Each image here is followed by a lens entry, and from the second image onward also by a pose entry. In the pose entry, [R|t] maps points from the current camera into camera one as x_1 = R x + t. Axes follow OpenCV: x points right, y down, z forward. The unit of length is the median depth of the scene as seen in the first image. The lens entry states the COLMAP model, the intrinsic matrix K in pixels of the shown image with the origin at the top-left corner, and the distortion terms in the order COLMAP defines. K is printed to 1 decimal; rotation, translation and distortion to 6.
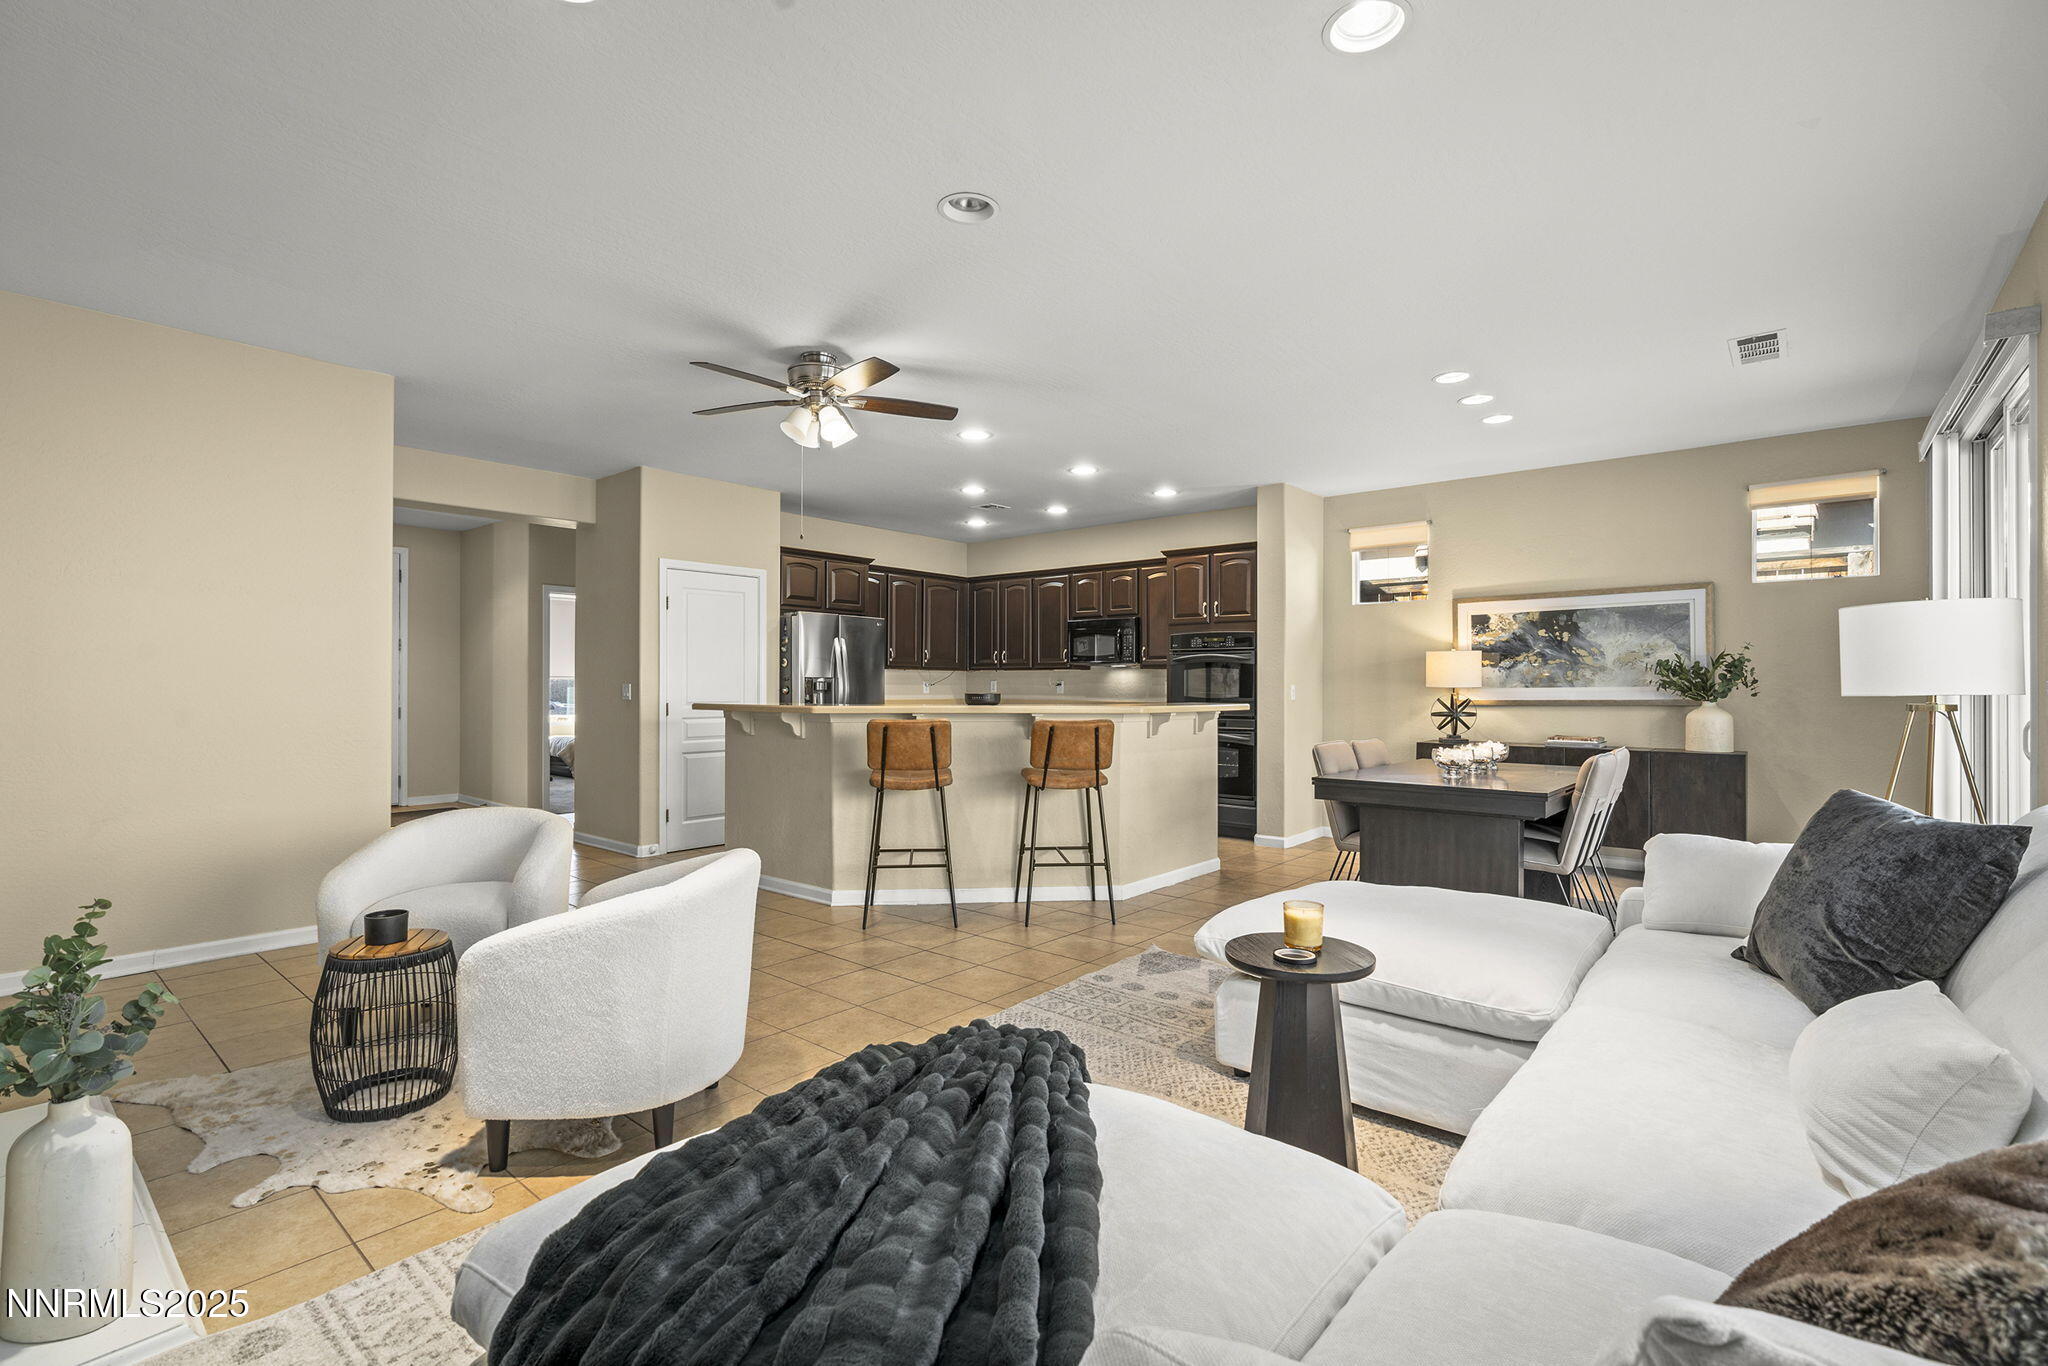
lens RADIAL K [[928.6, 0, 1017.7], [0, 928.6, 682.2], [0, 0, 1]] dist [-0.004555, -0.000115]
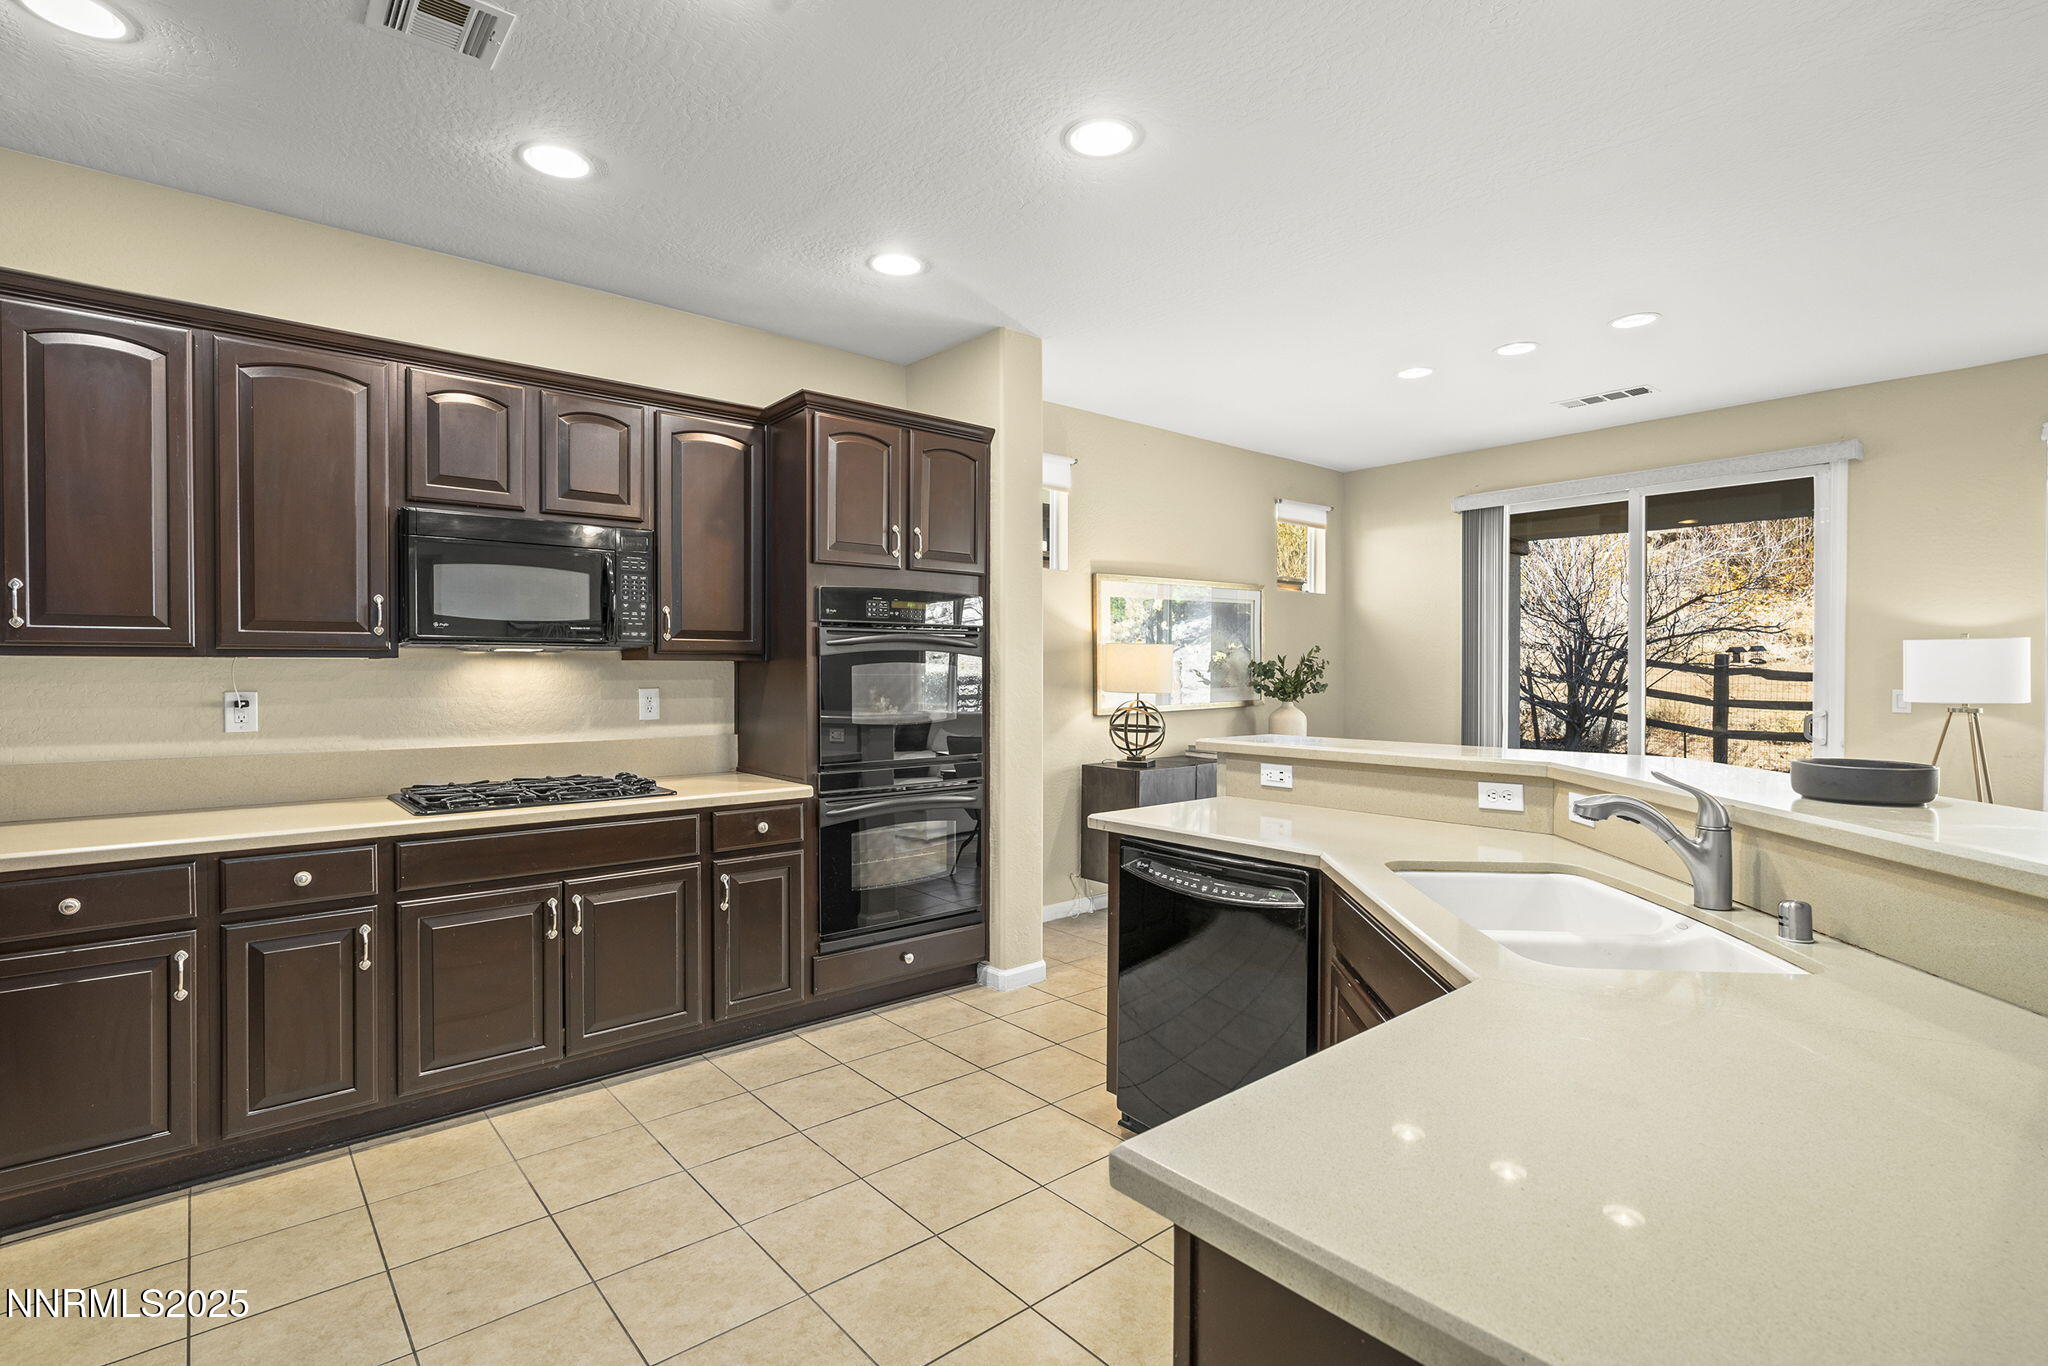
lens RADIAL K [[974.6, 0, 1018.1], [0, 974.6, 676.9], [0, 0, 1]] dist [-0.001487, -0.000040]
pose [[0.165663, -0.010799, 0.986123, -0.325240], [-0.002449, 0.999932, 0.011361, -0.015658], [-0.986179, -0.004297, 0.165626, 0.979161]]
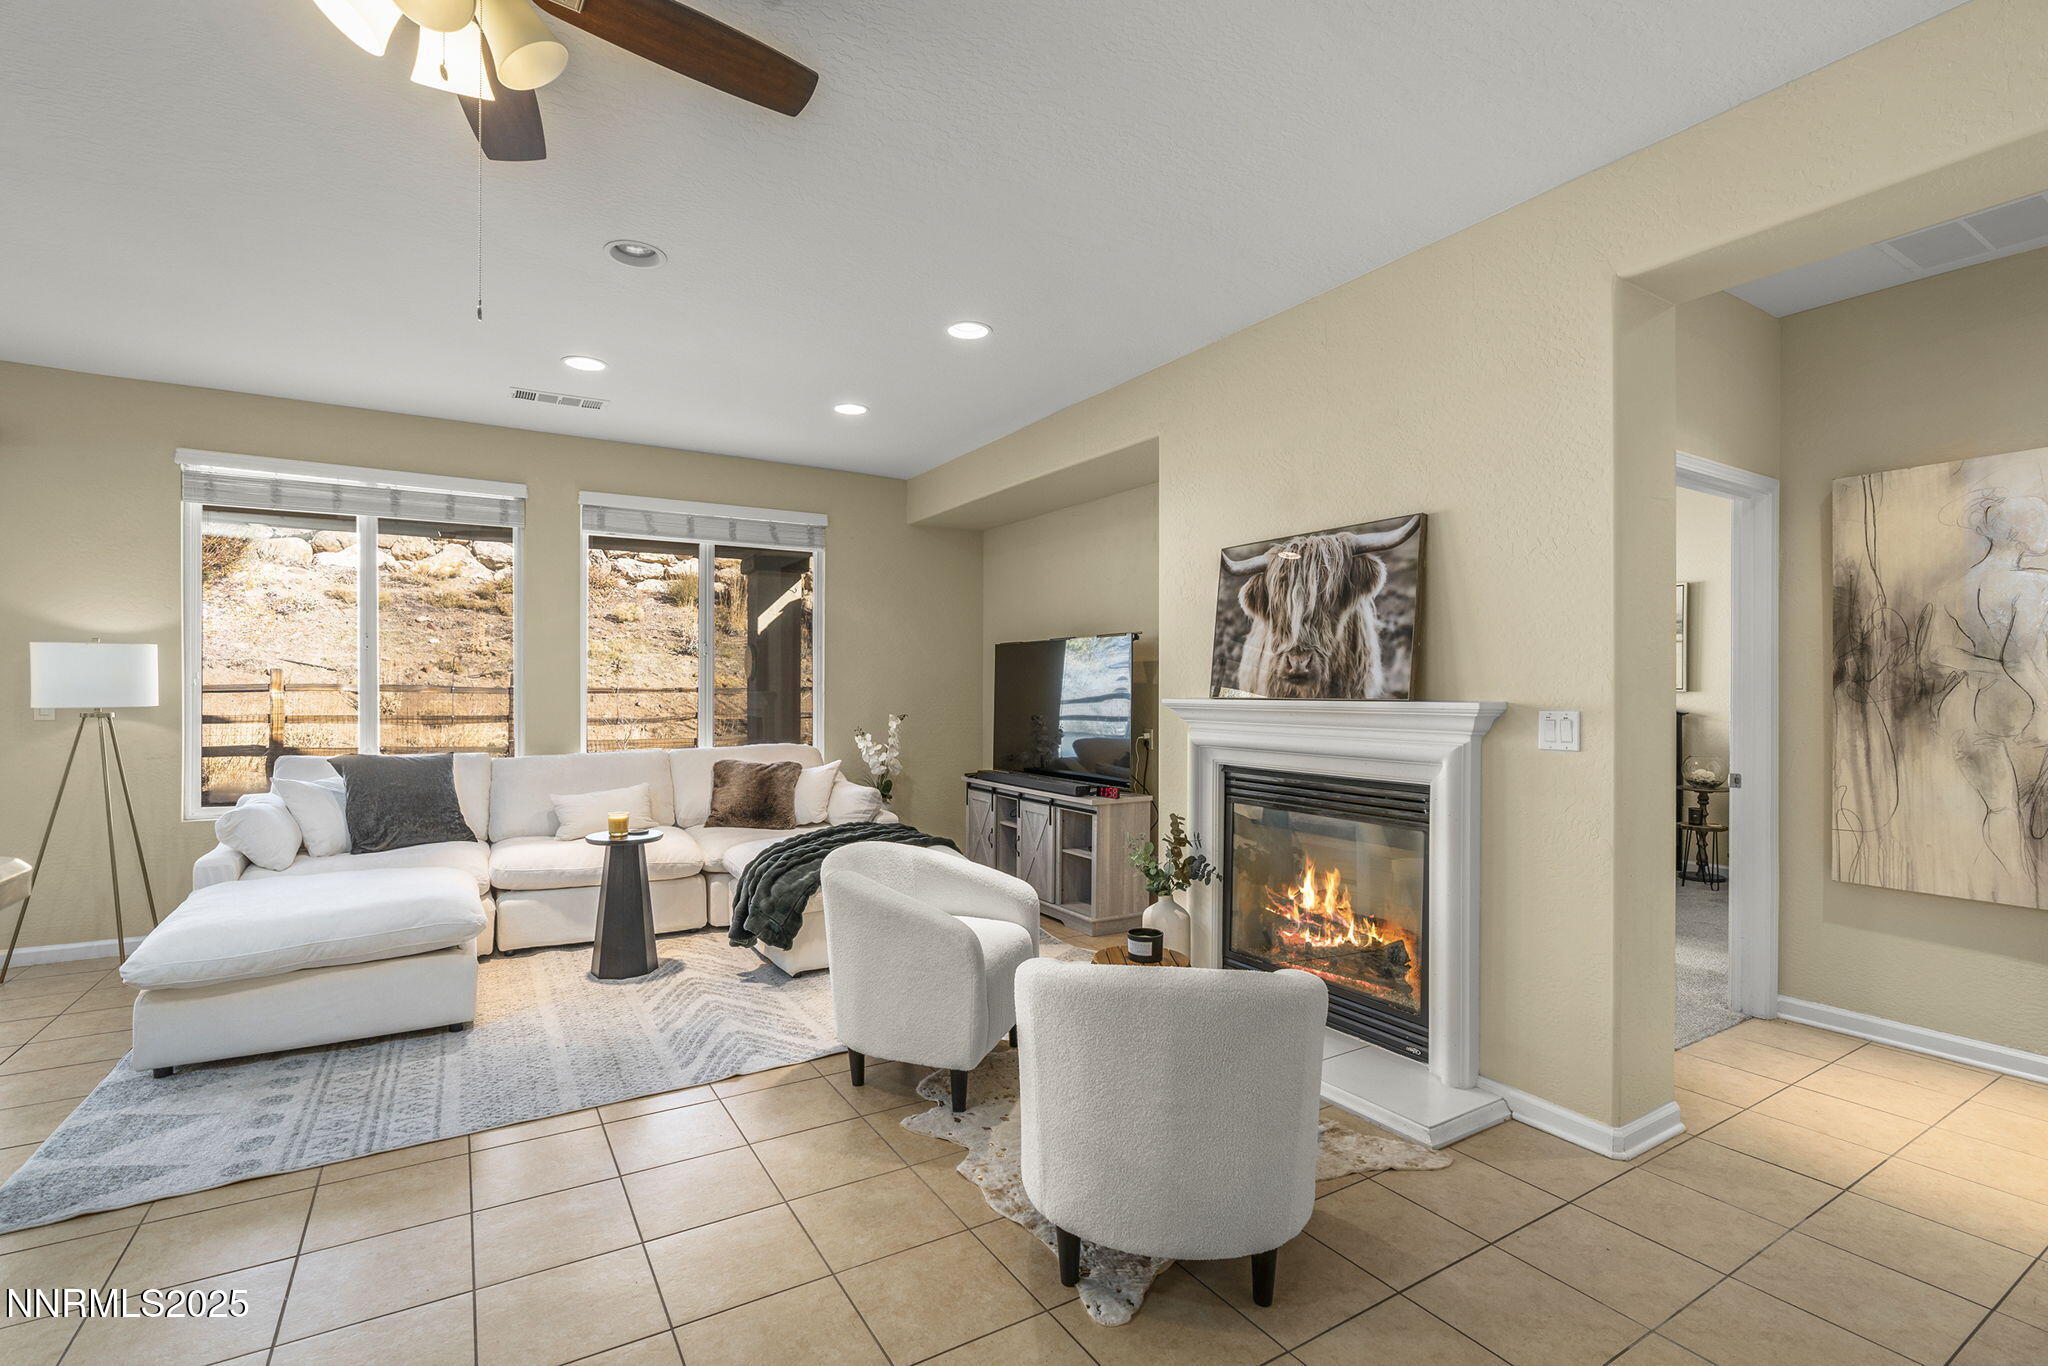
lens RADIAL K [[928.6, 0, 1012.0], [0, 928.6, 695.1], [0, 0, 1]] dist [-0.004555, -0.000115]
pose [[-0.945780, -0.009203, 0.324679, -0.359768], [-0.008679, 0.999958, 0.003062, -0.007954], [-0.324693, 0.000078, -0.945819, 0.844627]]
